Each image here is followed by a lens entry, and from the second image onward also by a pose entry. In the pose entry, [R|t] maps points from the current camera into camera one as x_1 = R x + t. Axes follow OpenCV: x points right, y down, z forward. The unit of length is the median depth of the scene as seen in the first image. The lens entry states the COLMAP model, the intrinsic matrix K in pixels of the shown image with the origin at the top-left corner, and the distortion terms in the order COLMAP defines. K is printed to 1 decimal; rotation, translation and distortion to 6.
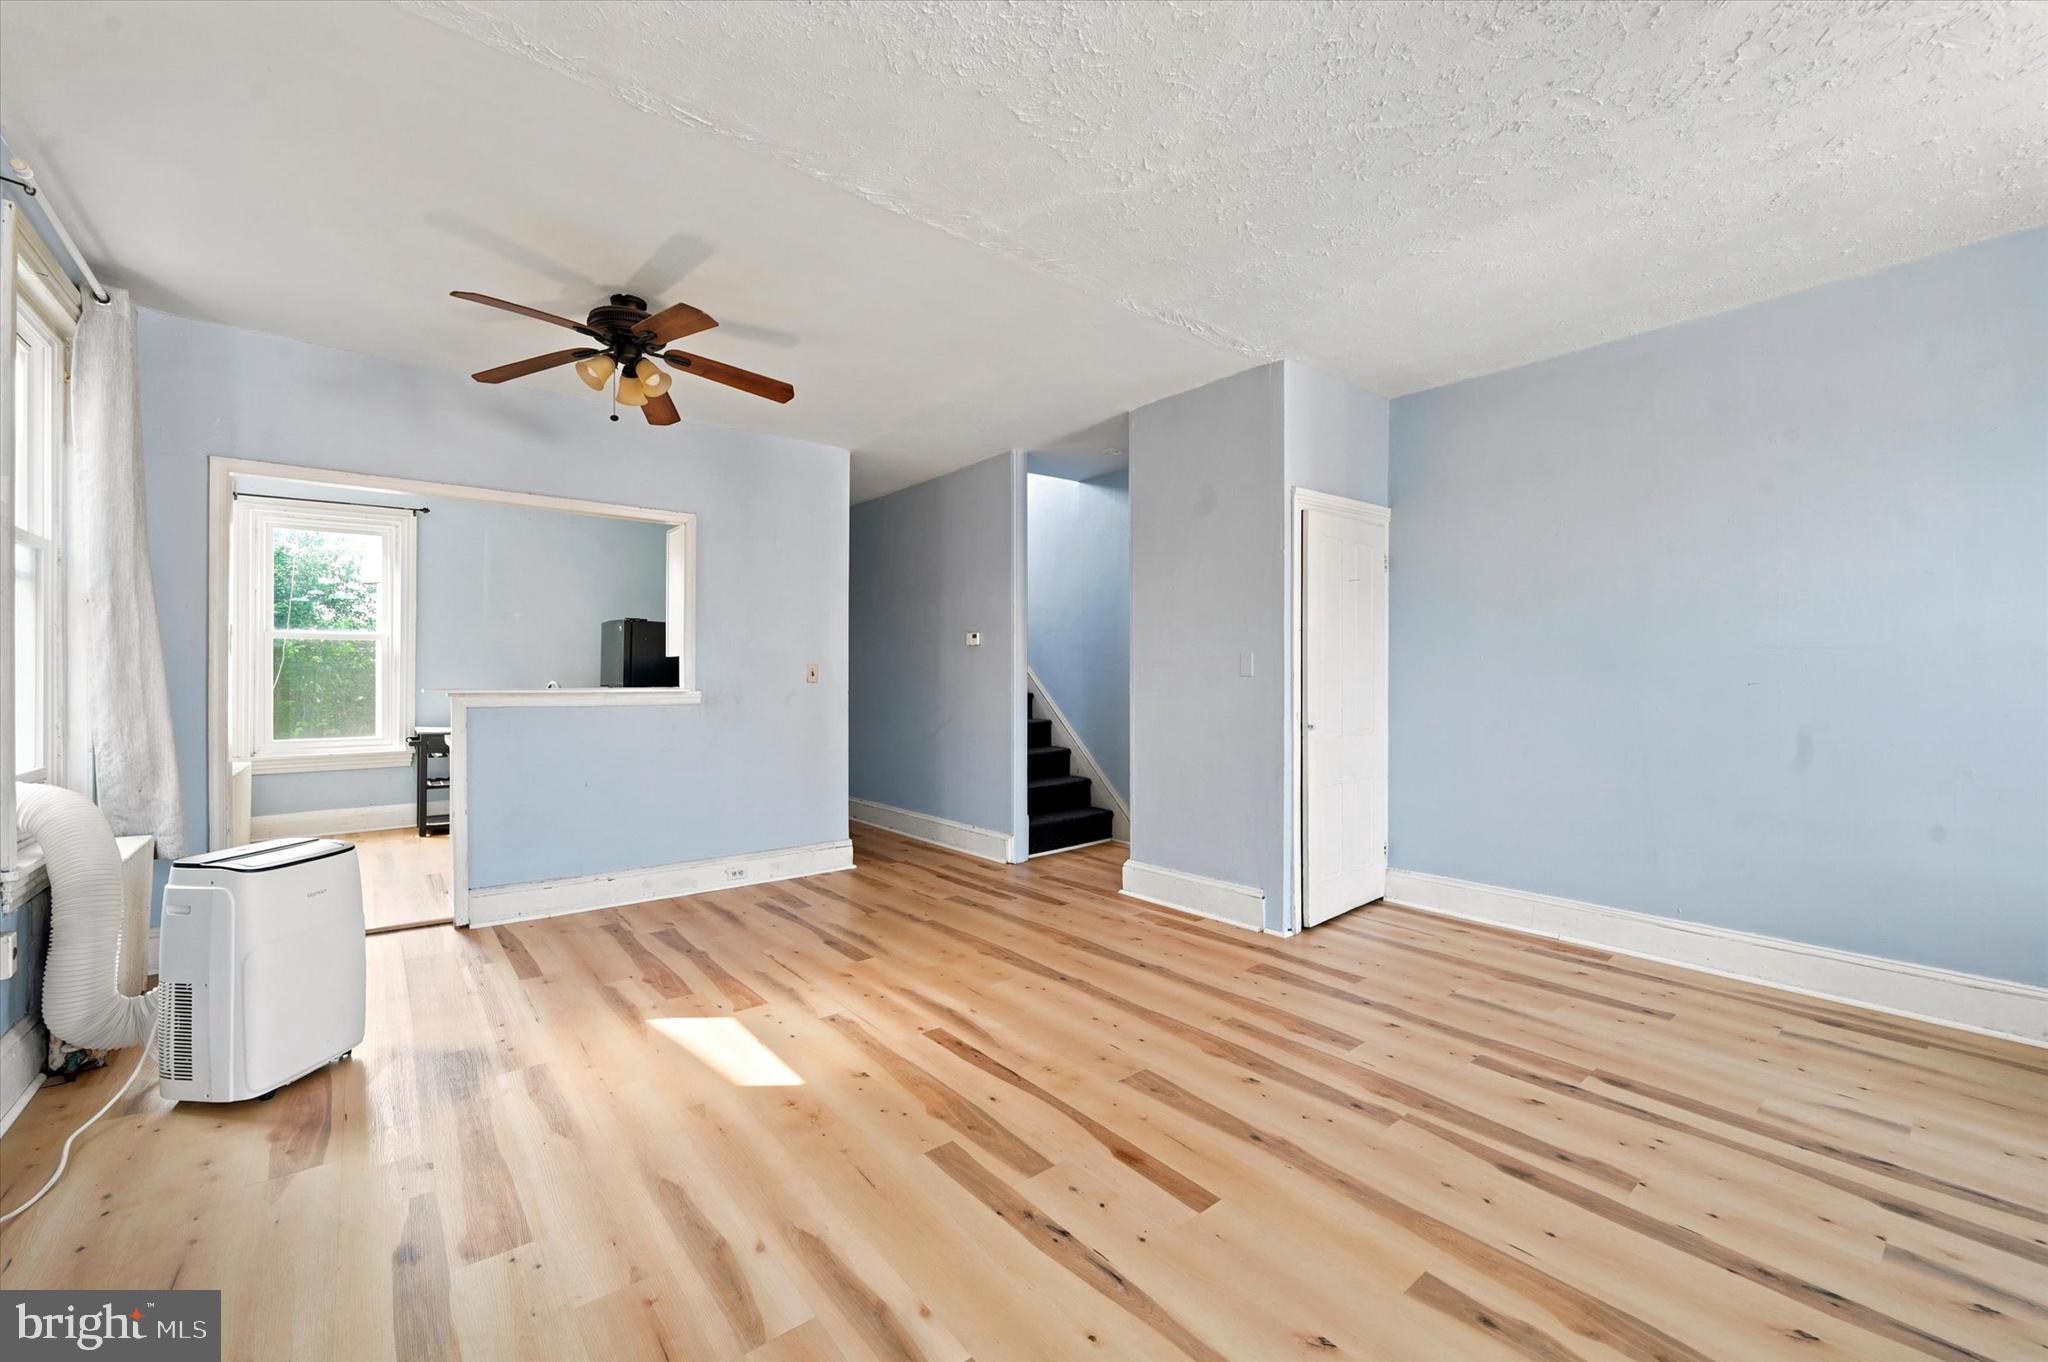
lens RADIAL K [[819.5, 0, 1029.6], [0, 819.5, 681.9], [0, 0, 1]] dist [-0.002433, 0.000082]
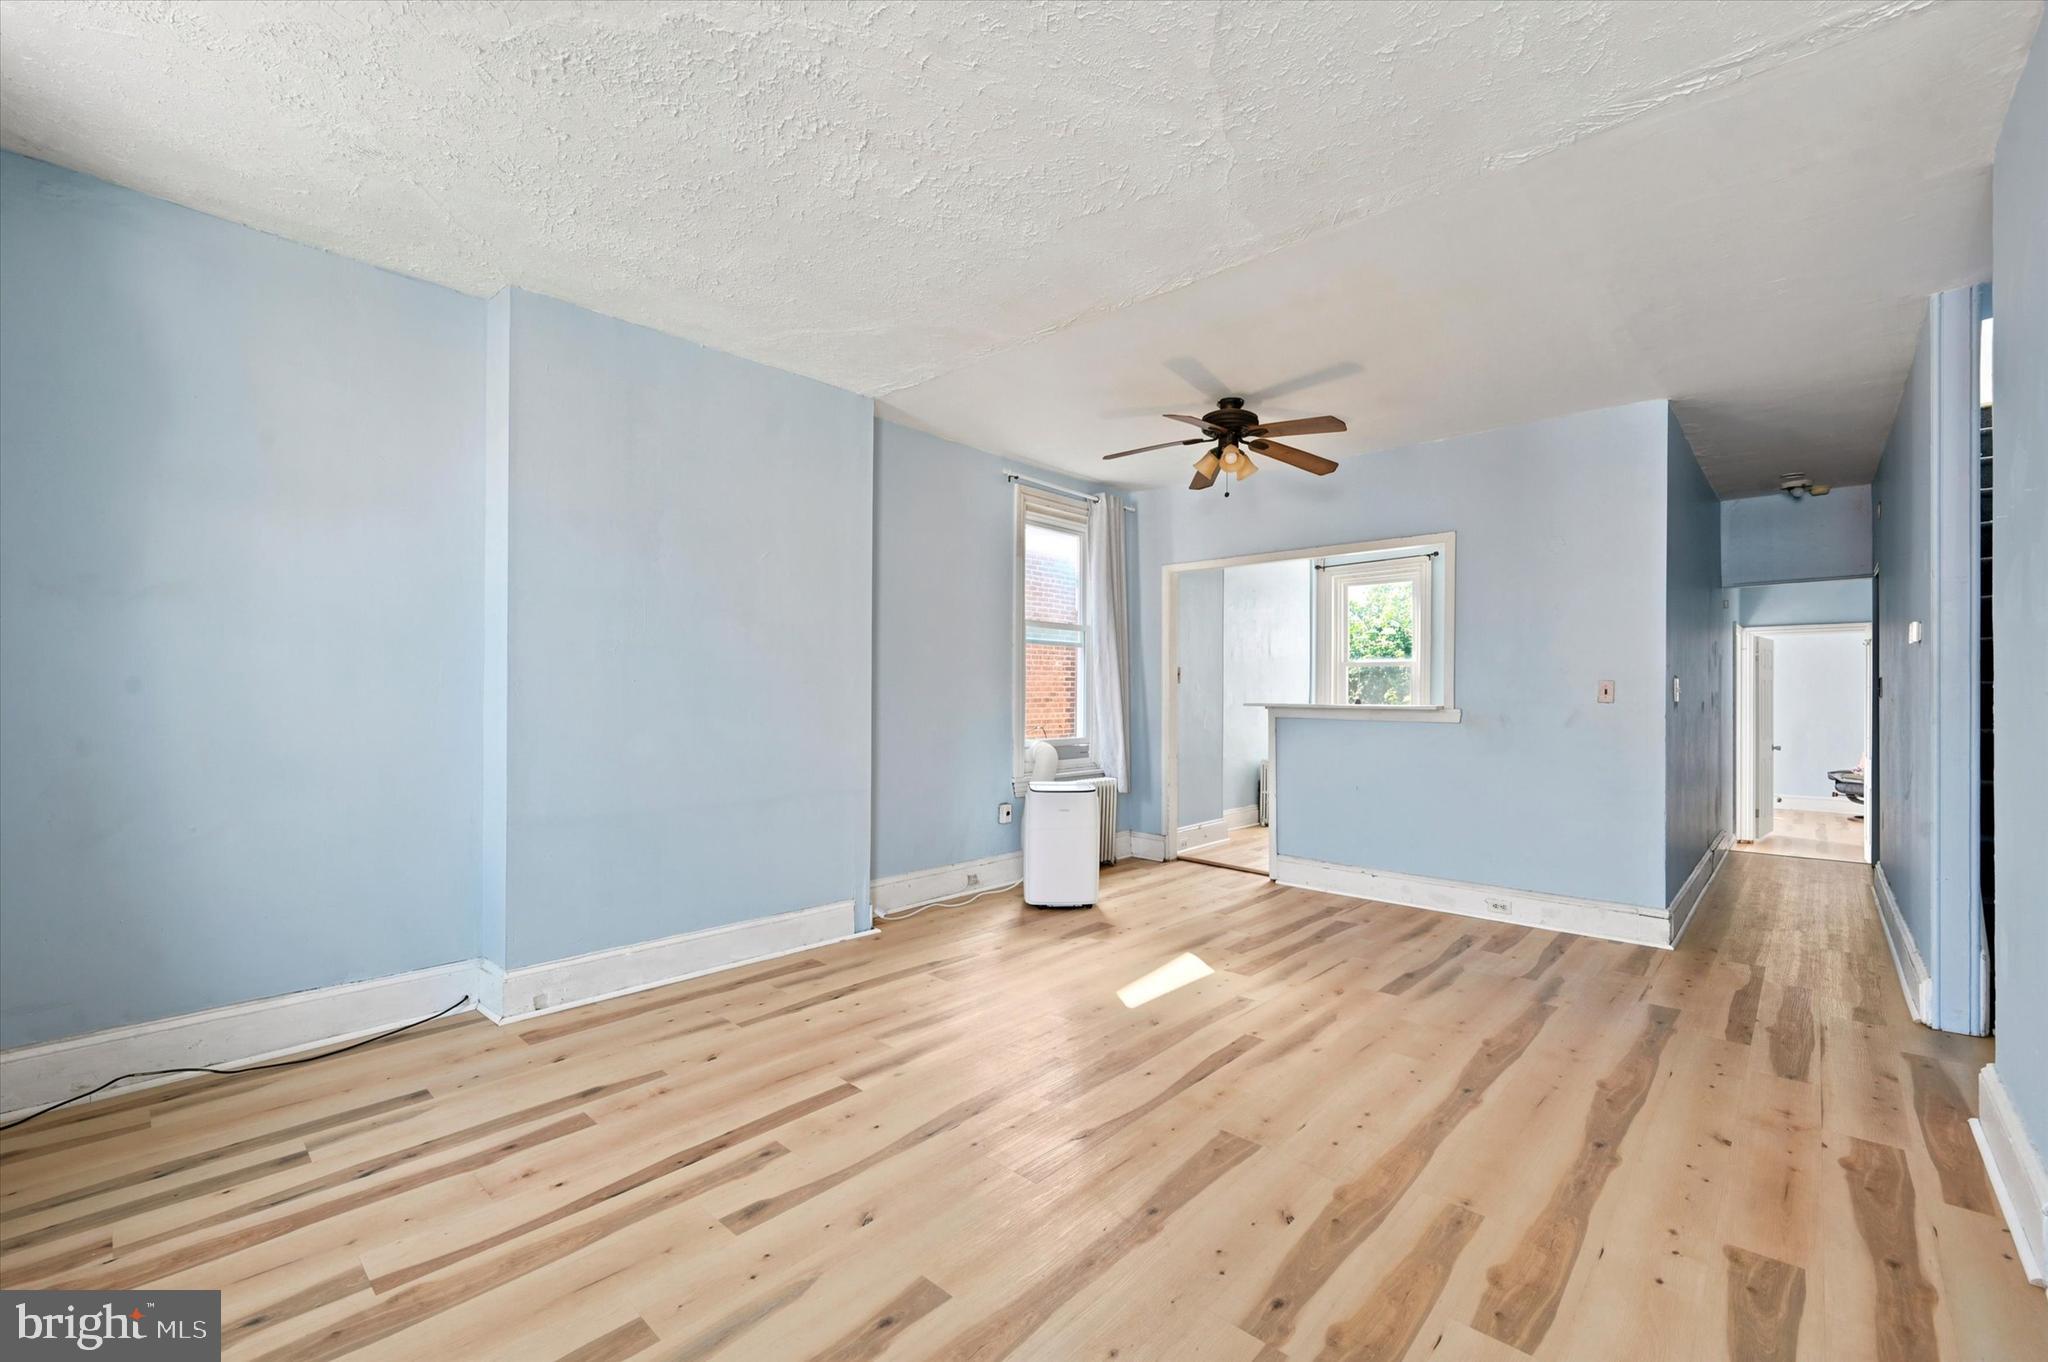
lens RADIAL K [[851.8, 0, 1028.6], [0, 851.8, 711.7], [0, 0, 1]] dist [0.000066, 0.000146]
pose [[0.145899, 0.020967, -0.989077, 0.707835], [-0.011092, 0.999747, 0.019557, -0.001138], [0.989237, 0.008118, 0.146094, 0.445197]]
